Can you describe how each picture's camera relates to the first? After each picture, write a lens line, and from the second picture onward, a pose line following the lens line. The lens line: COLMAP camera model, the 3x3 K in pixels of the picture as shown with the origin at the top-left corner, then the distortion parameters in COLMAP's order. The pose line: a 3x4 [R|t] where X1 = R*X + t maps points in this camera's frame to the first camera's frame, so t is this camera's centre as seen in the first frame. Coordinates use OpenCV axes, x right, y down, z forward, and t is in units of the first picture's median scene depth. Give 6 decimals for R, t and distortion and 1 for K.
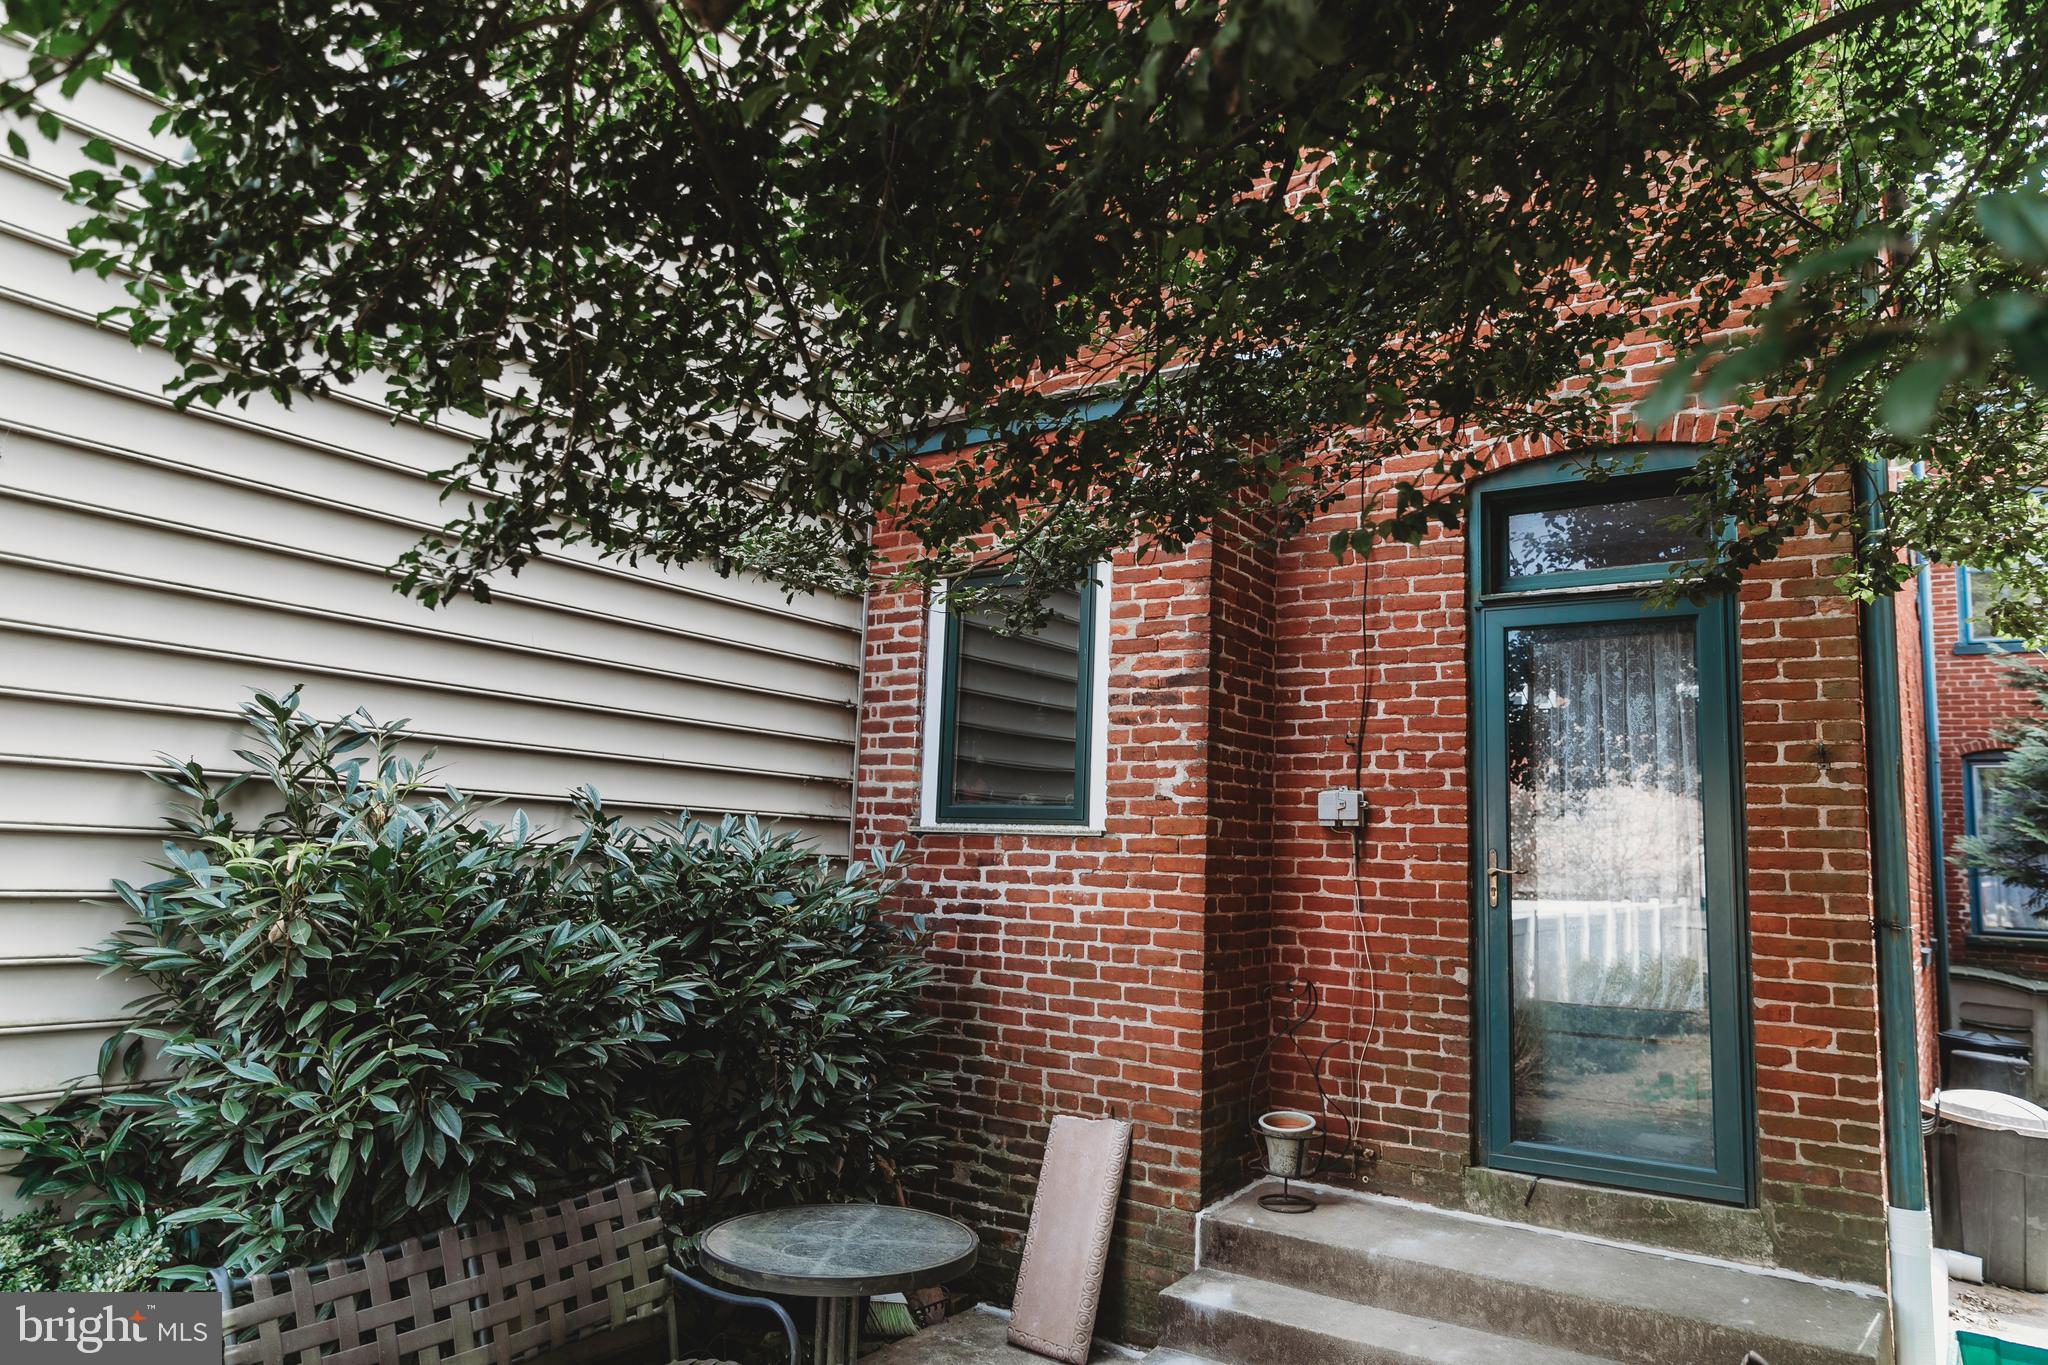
lens RADIAL K [[1381.4, 0, 1012.4], [0, 1381.4, 681.2], [0, 0, 1]] dist [0.018209, -0.008179]
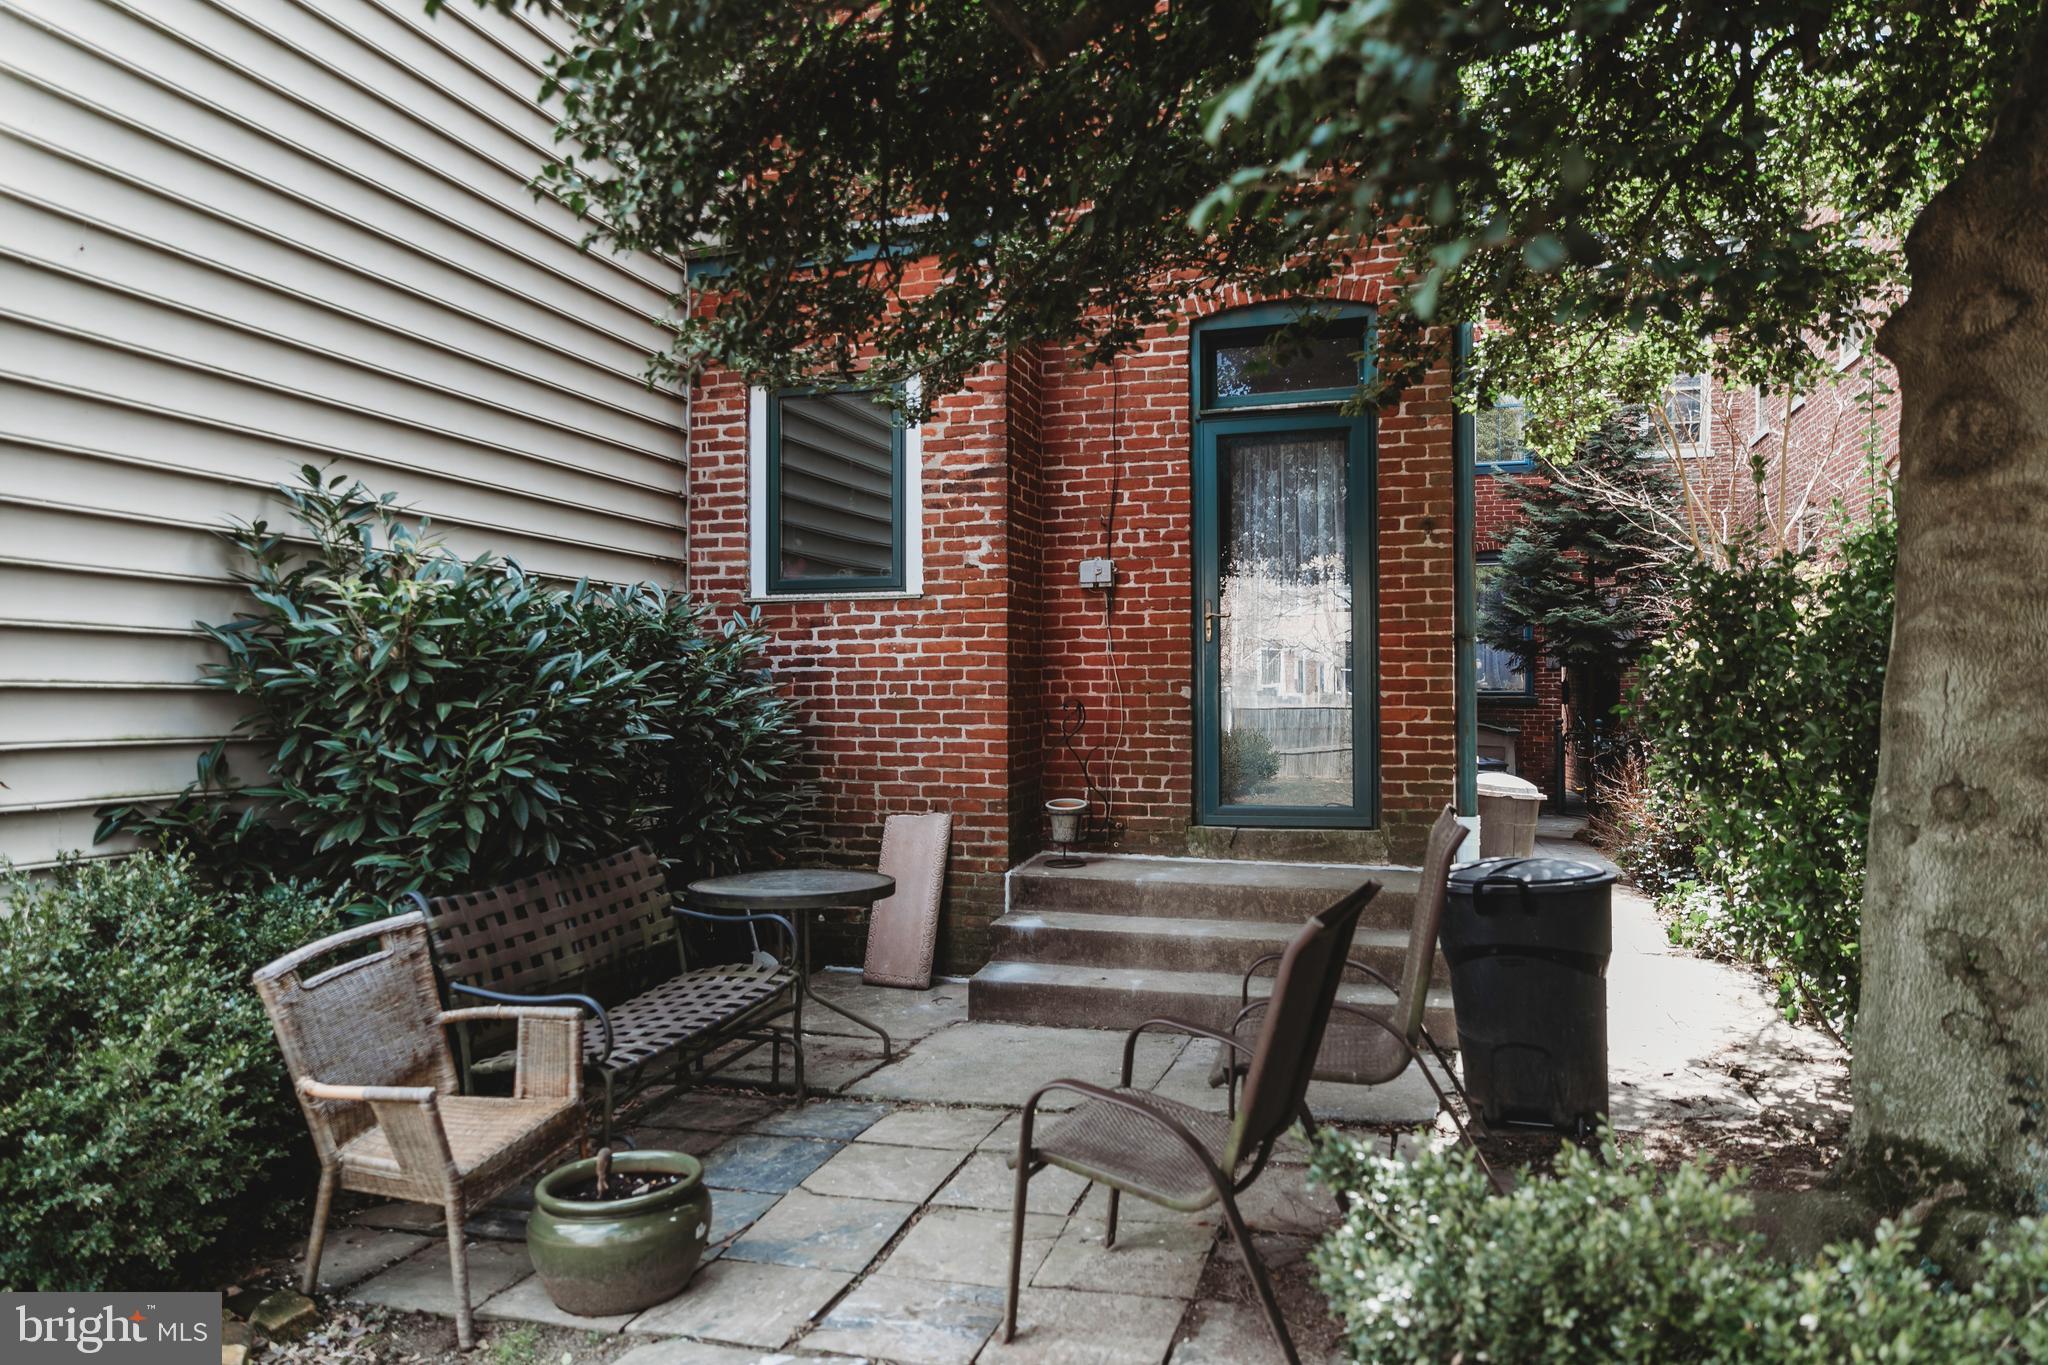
lens RADIAL K [[1381.4, 0, 1026.2], [0, 1381.4, 686.9], [0, 0, 1]] dist [0.018209, -0.008179]
pose [[0.952595, -0.037240, 0.301955, -0.231245], [-0.001524, 0.991884, 0.127136, 0.032891], [-0.304238, -0.121569, 0.944807, -0.234332]]
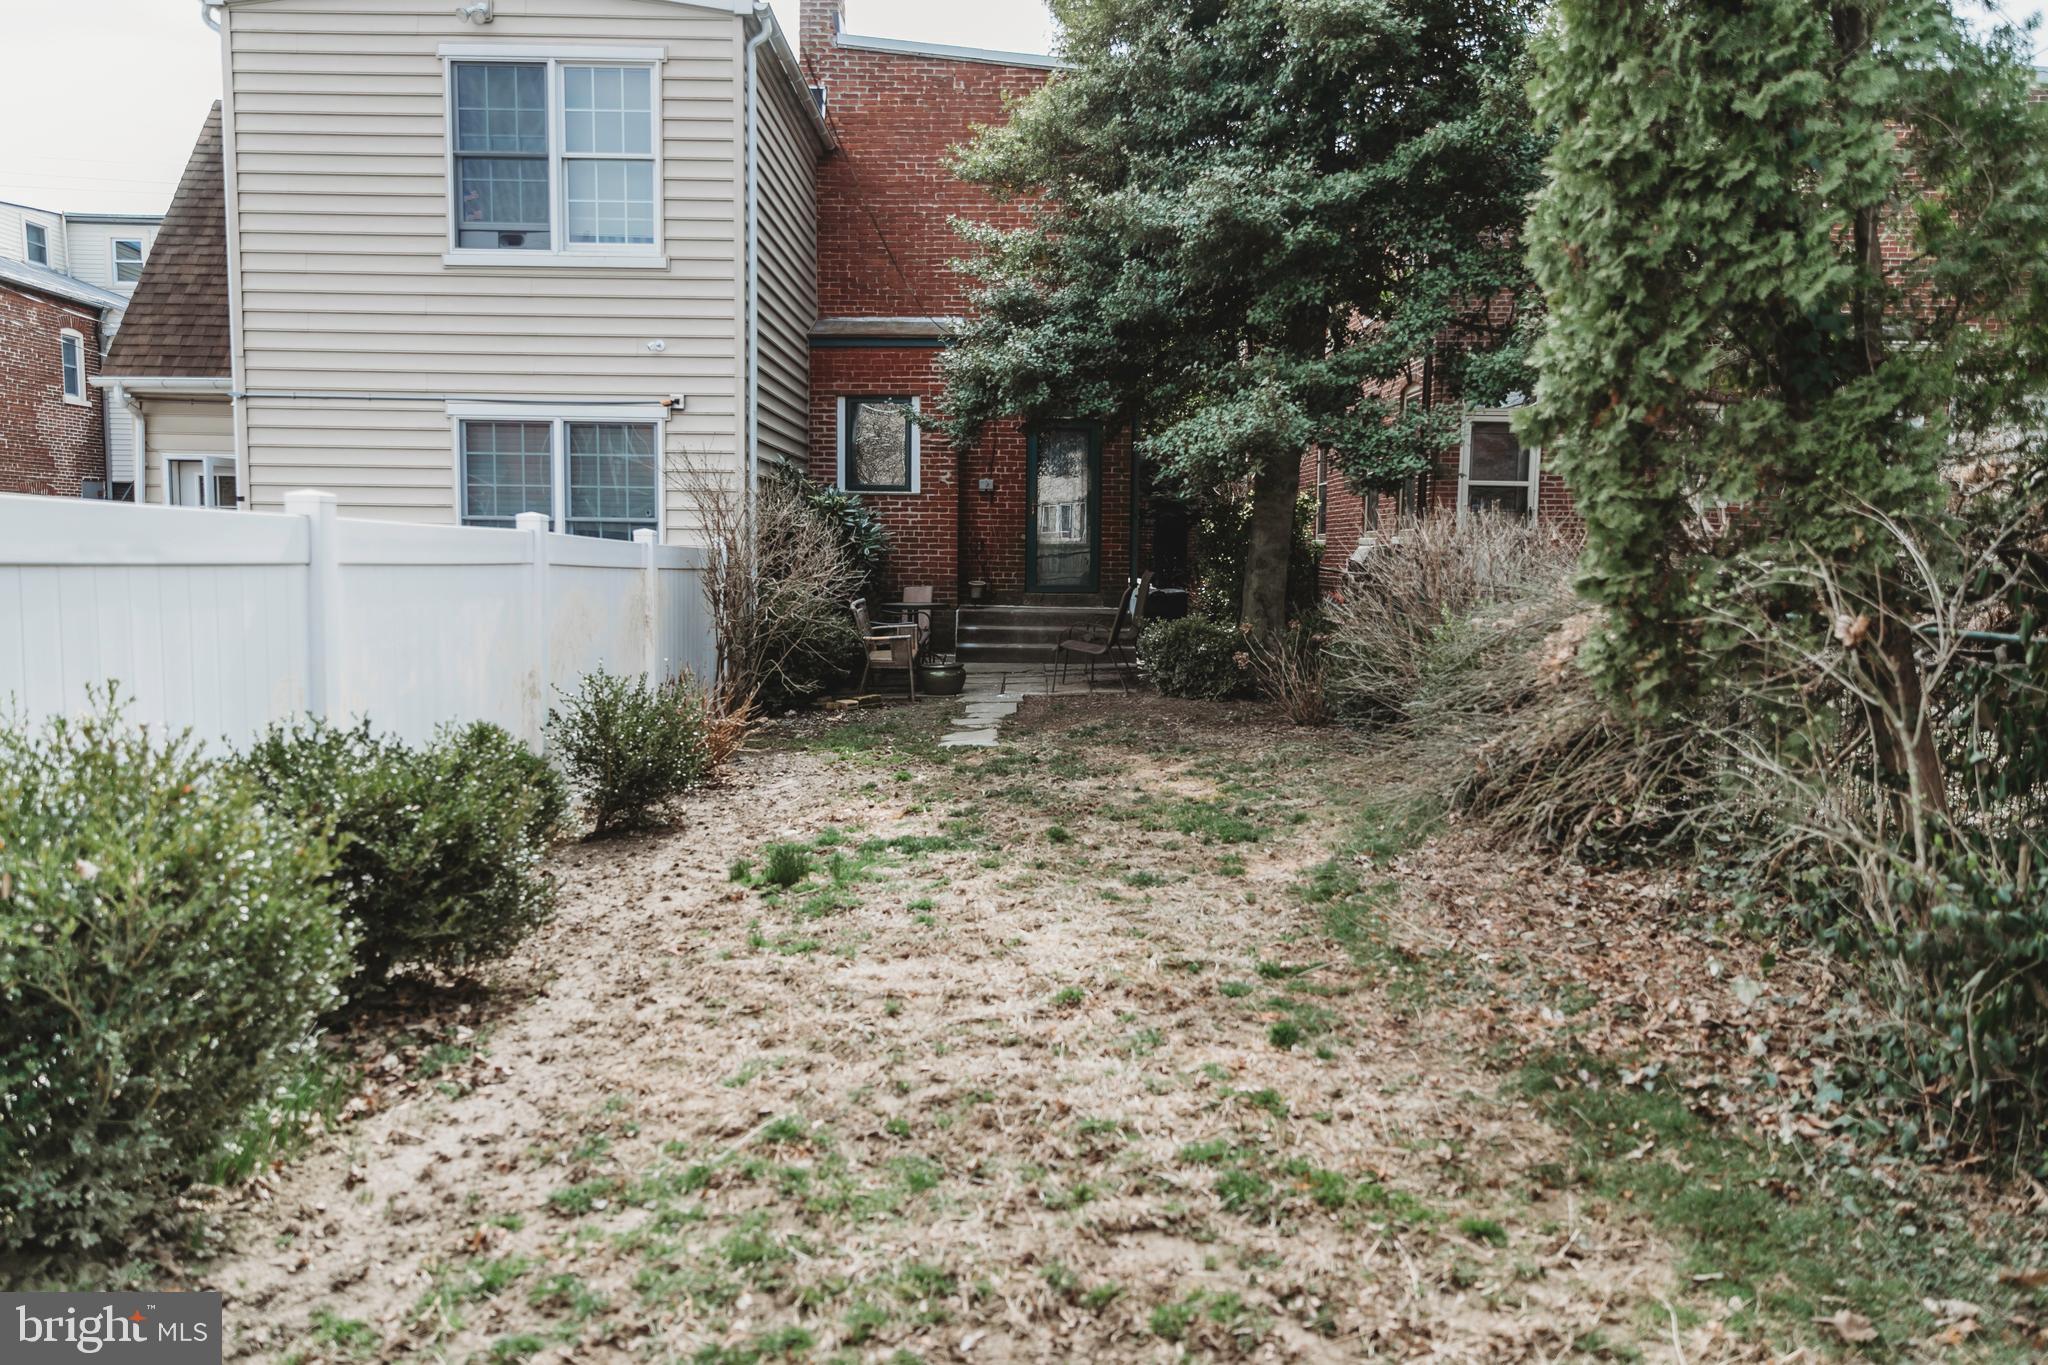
lens RADIAL K [[1381.4, 0, 1025.6], [0, 1381.4, 681.6], [0, 0, 1]] dist [0.018209, -0.008179]
pose [[0.825980, -0.081353, 0.557799, -1.472444], [-0.055957, 0.972810, 0.224741, -0.182697], [-0.560916, -0.216844, 0.798969, -1.632018]]
